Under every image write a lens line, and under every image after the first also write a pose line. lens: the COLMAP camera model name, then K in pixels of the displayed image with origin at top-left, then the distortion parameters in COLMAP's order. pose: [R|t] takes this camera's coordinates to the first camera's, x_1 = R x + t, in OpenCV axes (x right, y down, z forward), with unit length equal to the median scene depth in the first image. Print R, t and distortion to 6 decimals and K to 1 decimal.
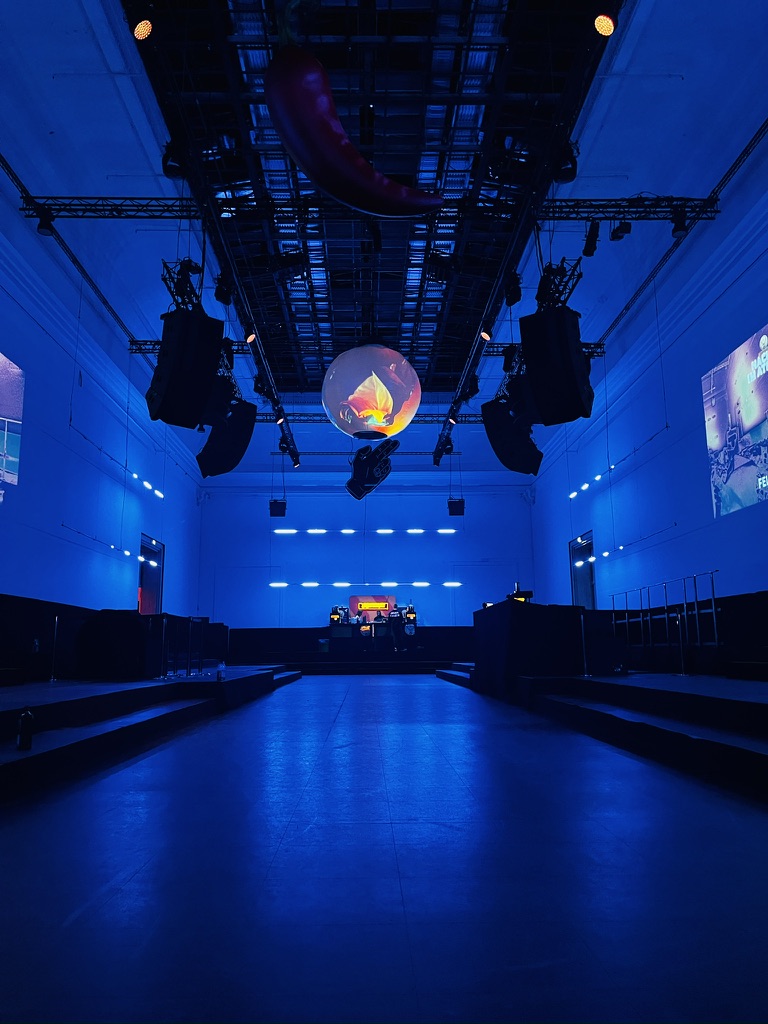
lens RADIAL K [[769.5, 0, 384.0], [0, 769.5, 512.0], [0, 0, 1]] dist [0.005141, -0.001397]
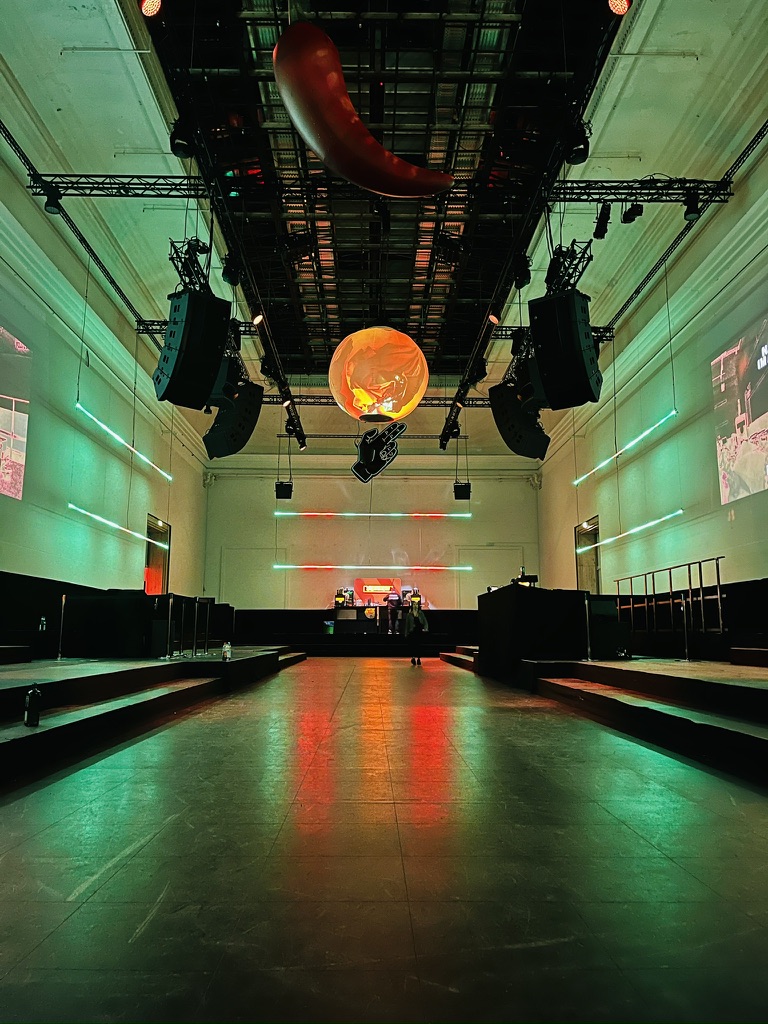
lens RADIAL K [[768.0, 0, 384.0], [0, 768.0, 512.0], [0, 0, 1]] dist [-0.001544, 0.001594]
pose [[0.999921, 0.010165, -0.007436, -0.000203], [-0.010001, 0.999714, 0.021702, 0.000483], [0.007654, -0.021626, 0.999737, 0.002693]]
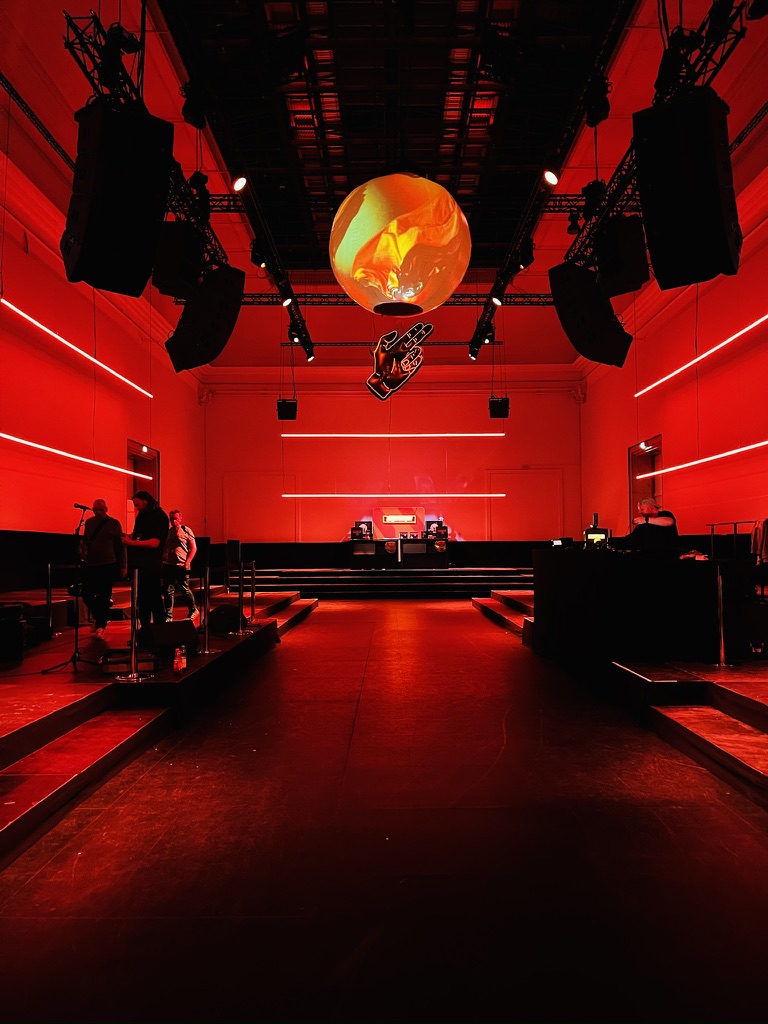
lens RADIAL K [[769.3, 0, 386.7], [0, 769.3, 529.1], [0, 0, 1]] dist [0.037950, -0.052464]
pose [[0.999599, 0.002467, -0.028193, -0.008417], [0.001907, 0.988054, 0.154093, -0.009754], [0.028236, -0.154085, 0.987654, 0.270172]]
